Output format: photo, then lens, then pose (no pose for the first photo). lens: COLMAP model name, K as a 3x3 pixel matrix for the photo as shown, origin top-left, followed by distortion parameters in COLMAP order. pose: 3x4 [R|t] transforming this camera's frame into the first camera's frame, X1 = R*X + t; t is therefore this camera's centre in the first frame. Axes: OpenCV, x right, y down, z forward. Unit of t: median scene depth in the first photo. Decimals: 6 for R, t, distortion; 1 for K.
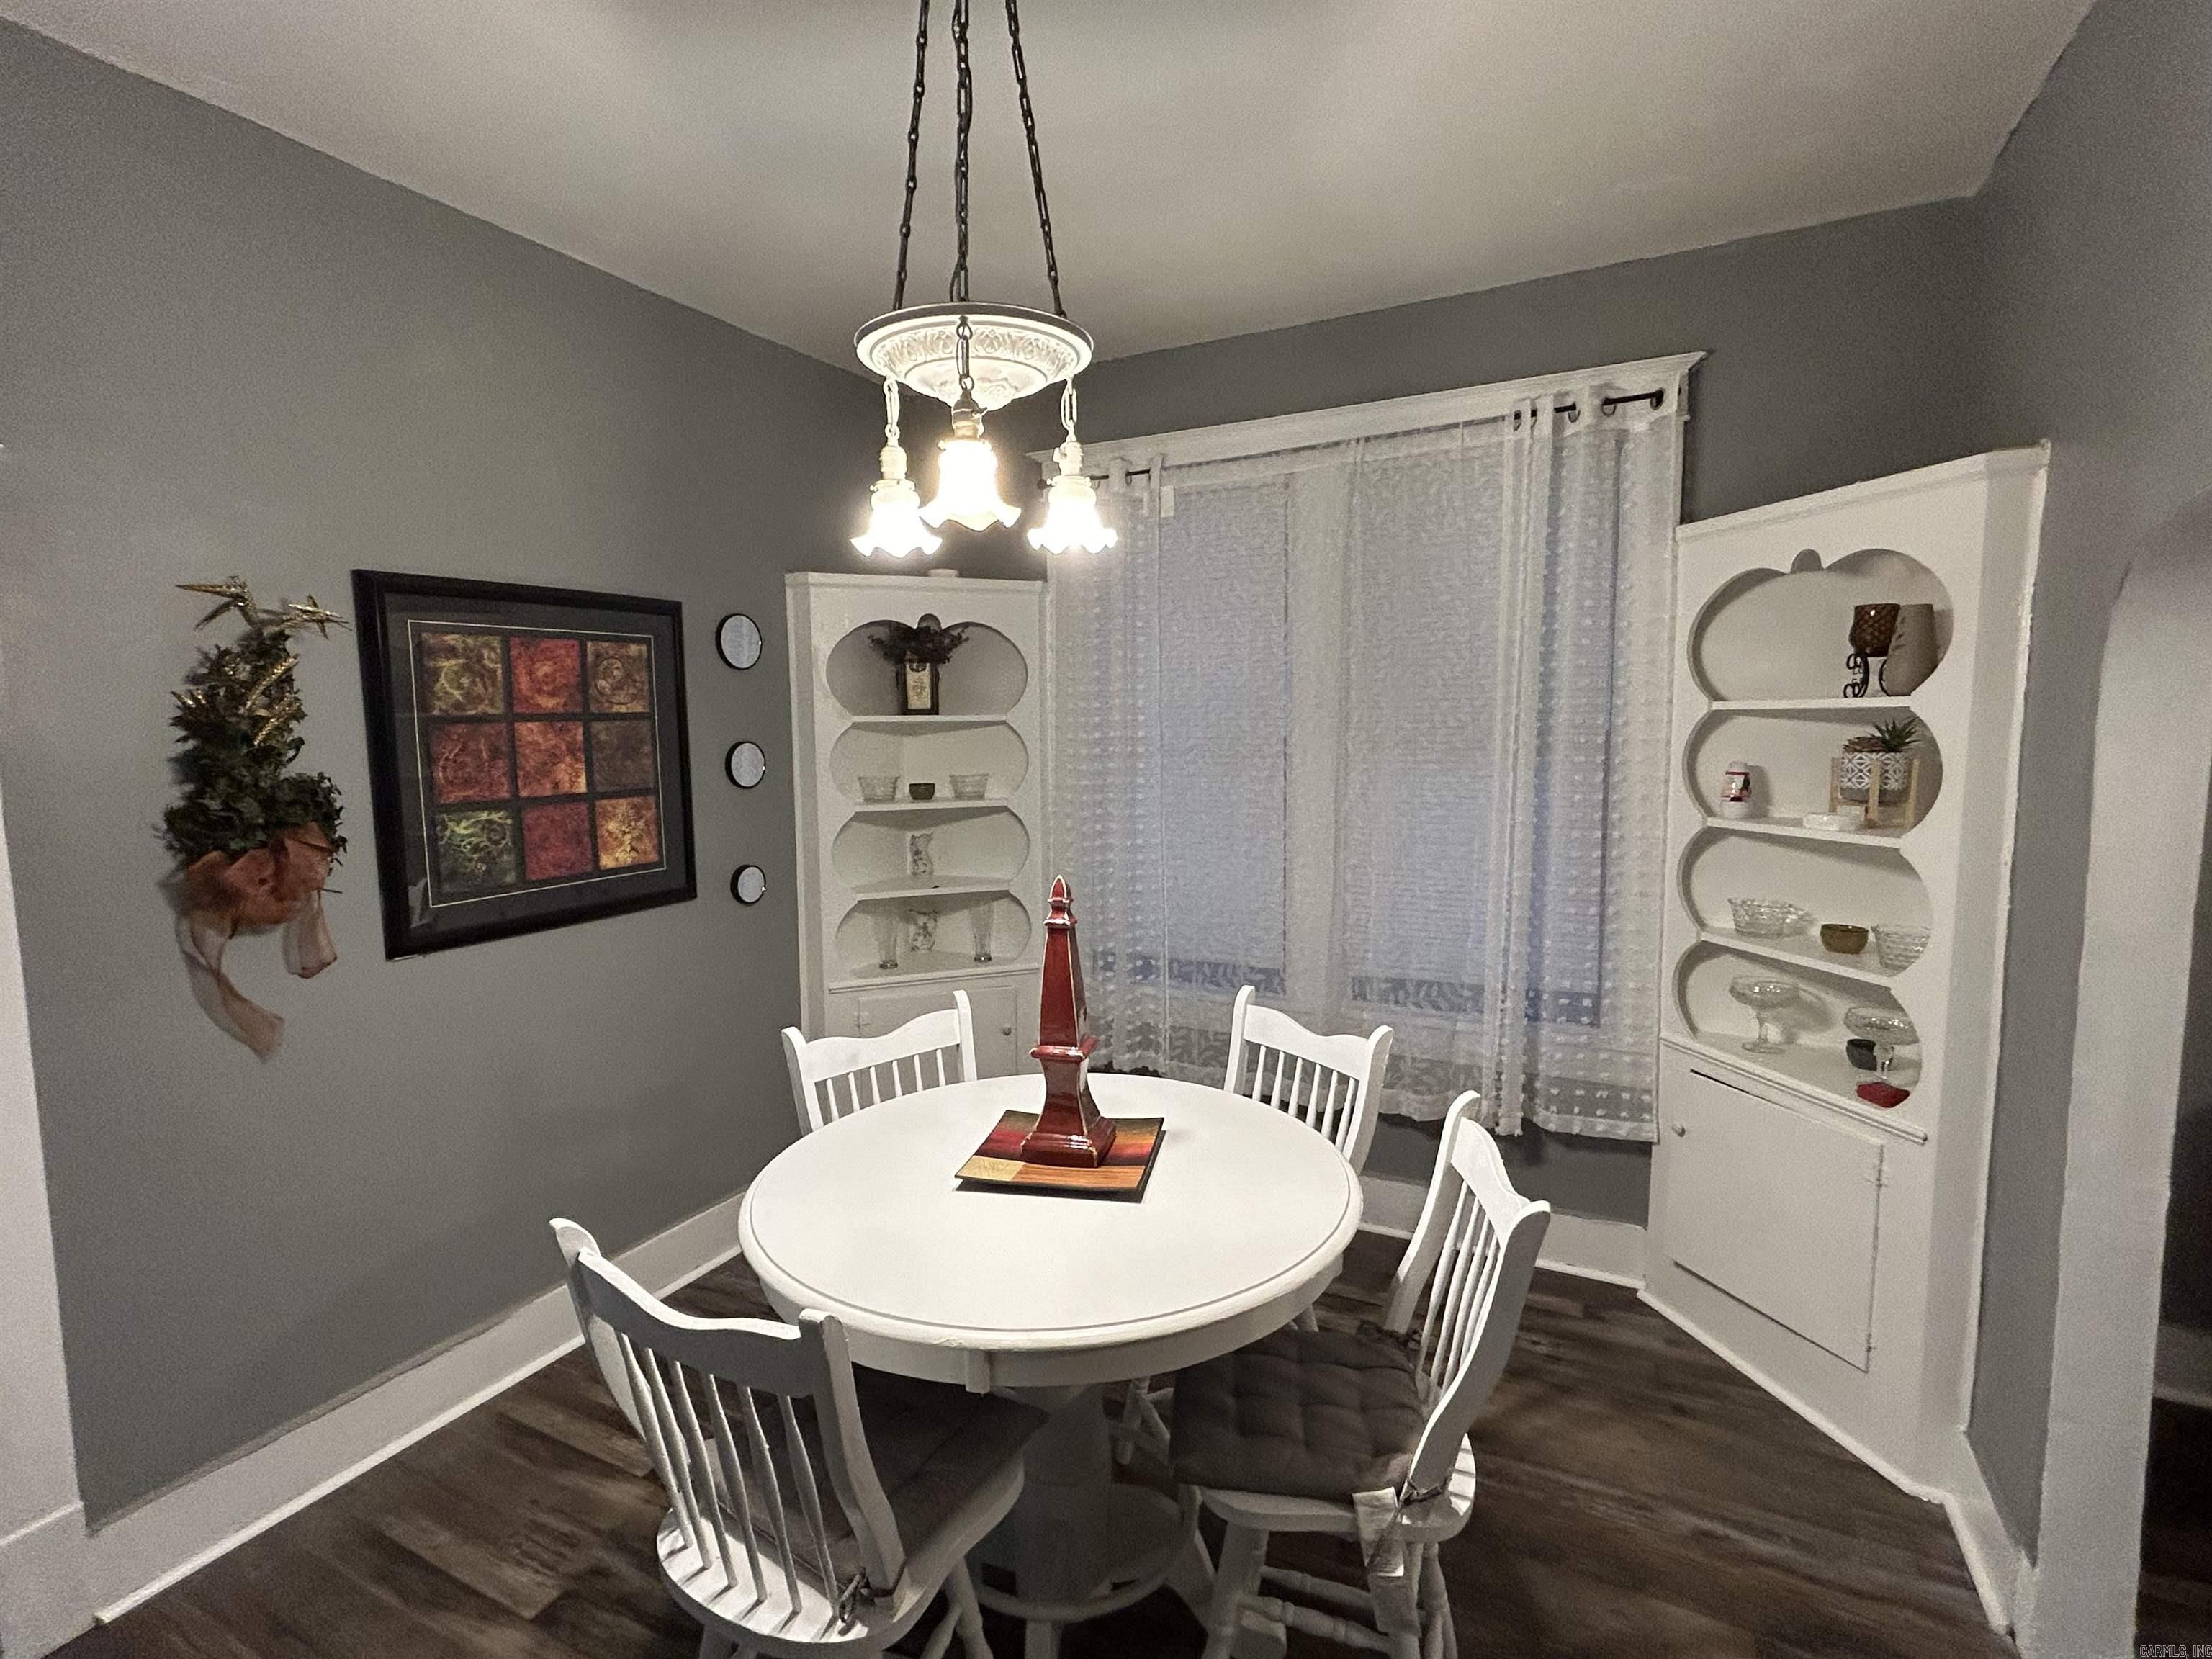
lens RADIAL K [[1060.3, 0, 1091.2], [0, 1060.3, 822.3], [0, 0, 1]] dist [-0.000872, 0.000538]
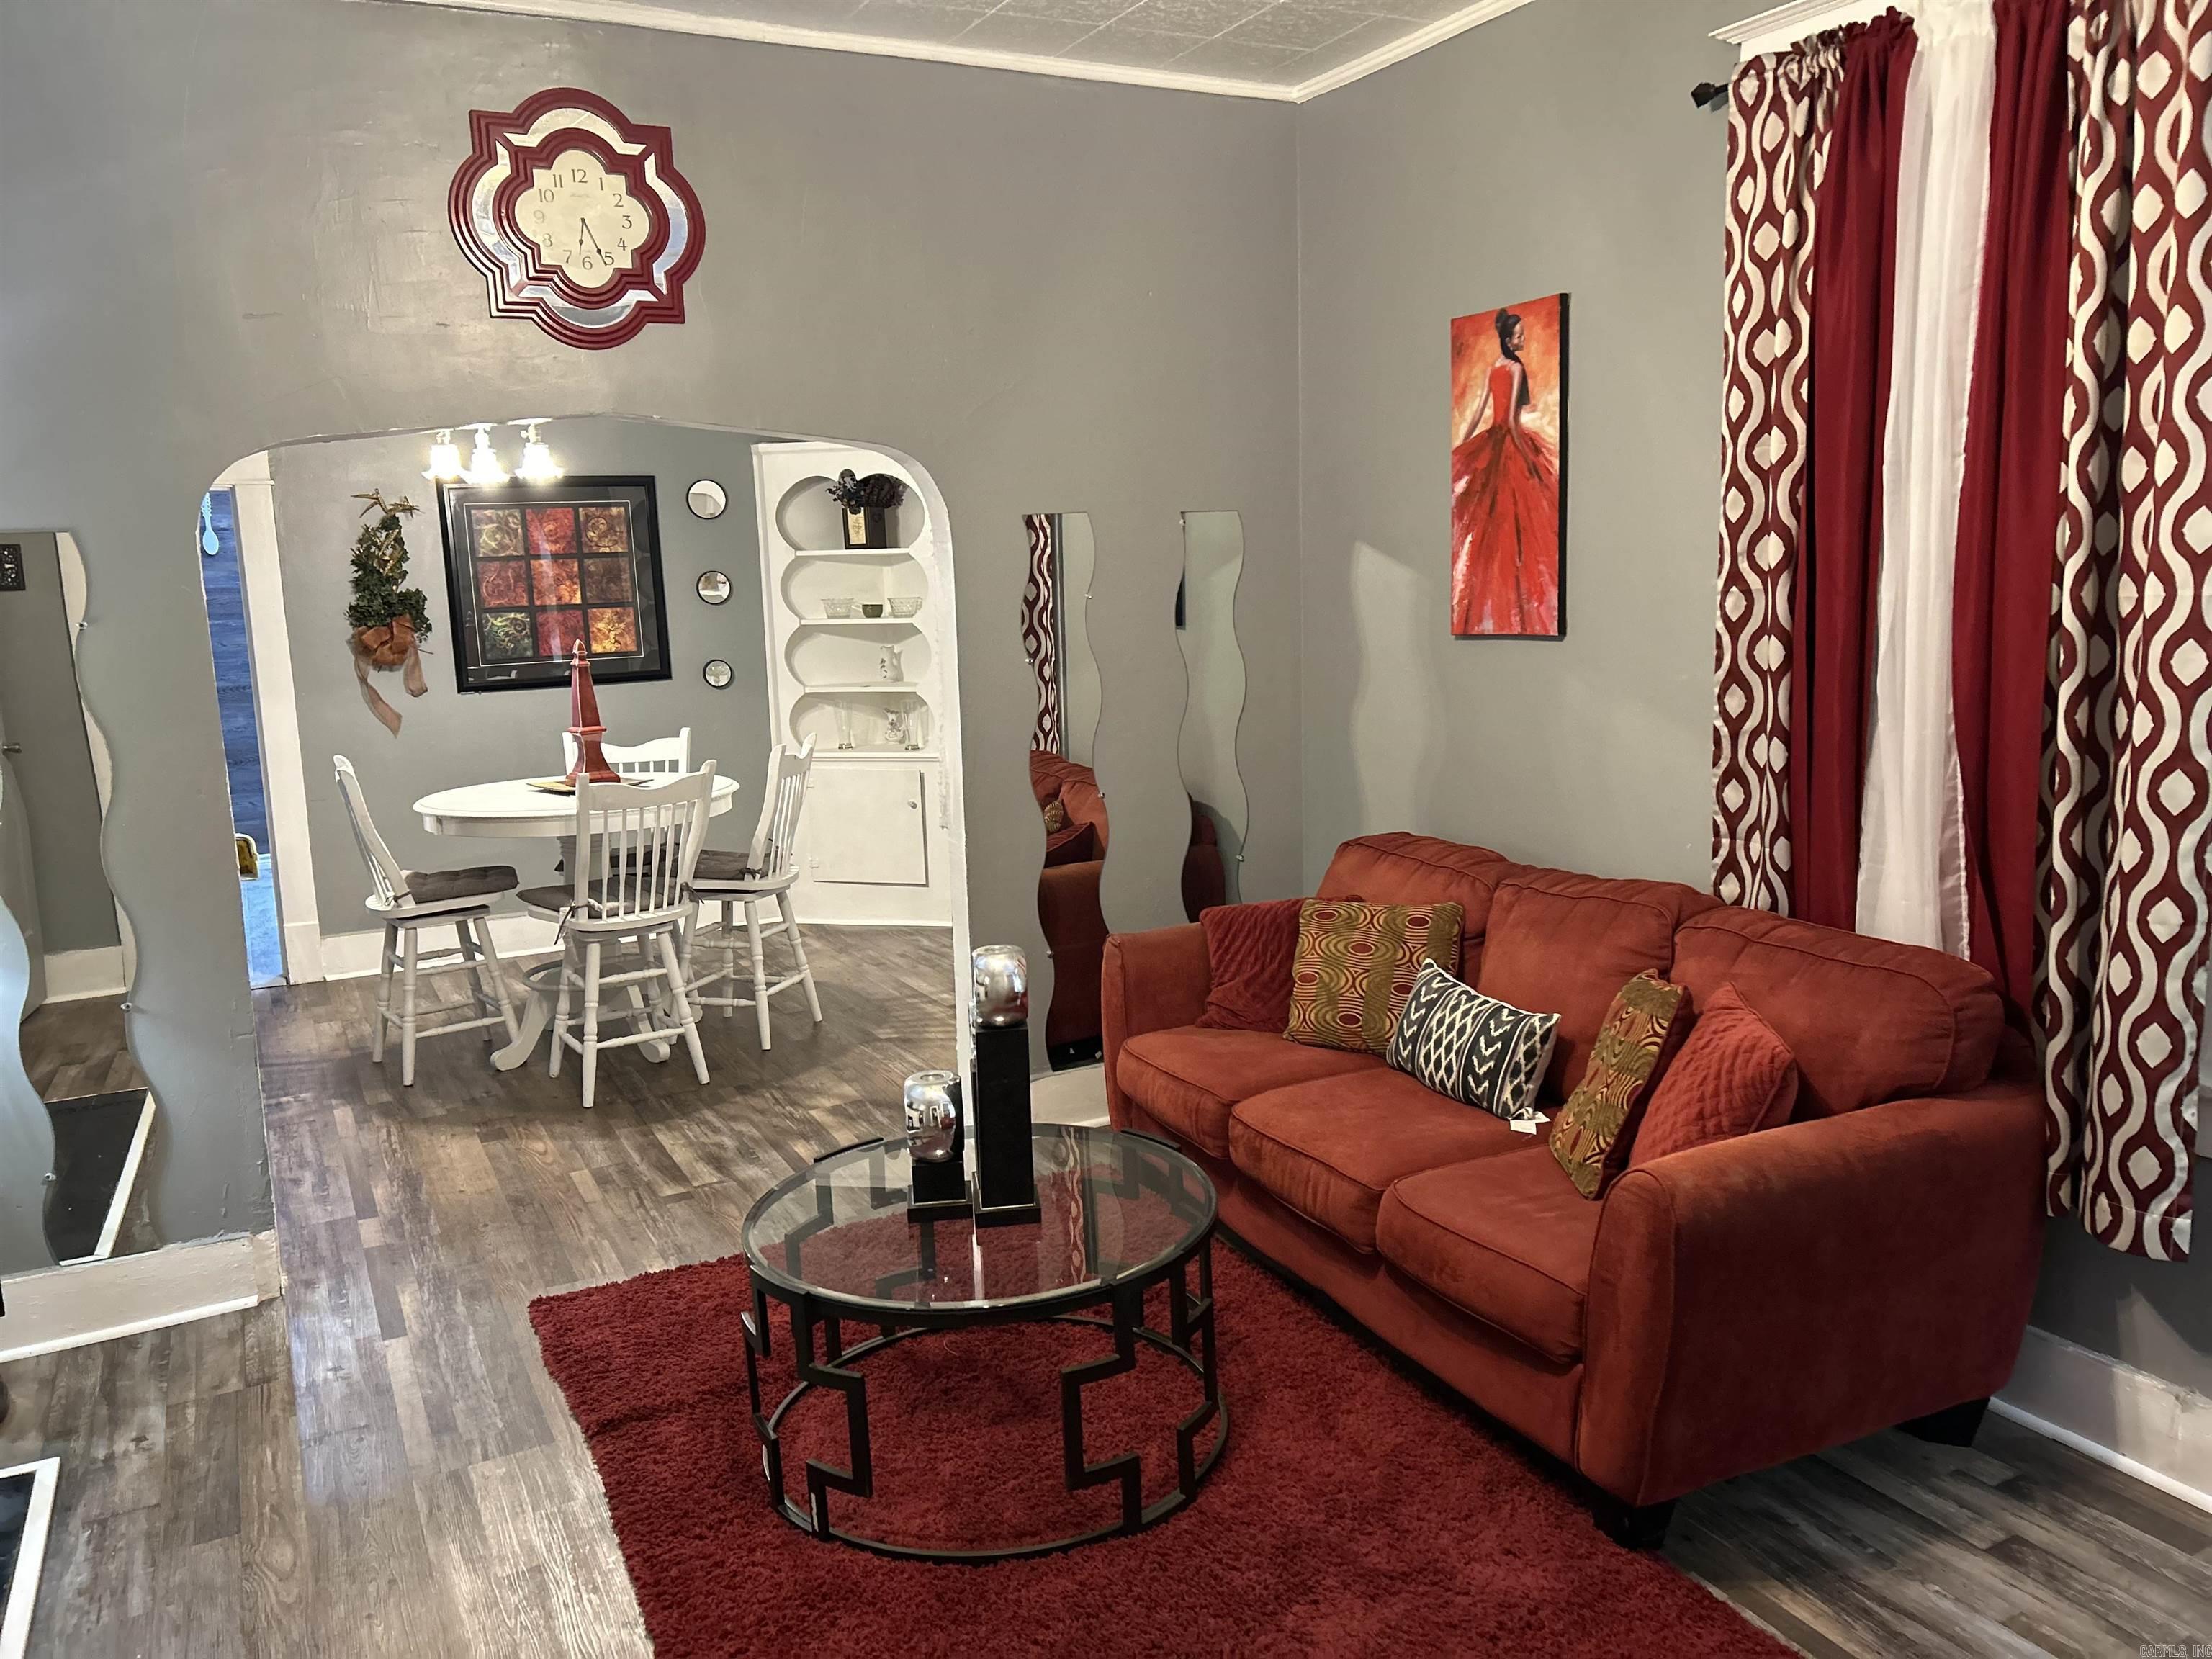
lens RADIAL K [[1657.4, 0, 1112.9], [0, 1657.4, 829.1], [0, 0, 1]] dist [0.016176, 0.002864]
pose [[0.830501, 0.085240, -0.550456, 1.718629], [-0.037950, 0.994584, 0.096758, 0.040139], [0.555723, -0.059468, 0.829238, -0.698798]]
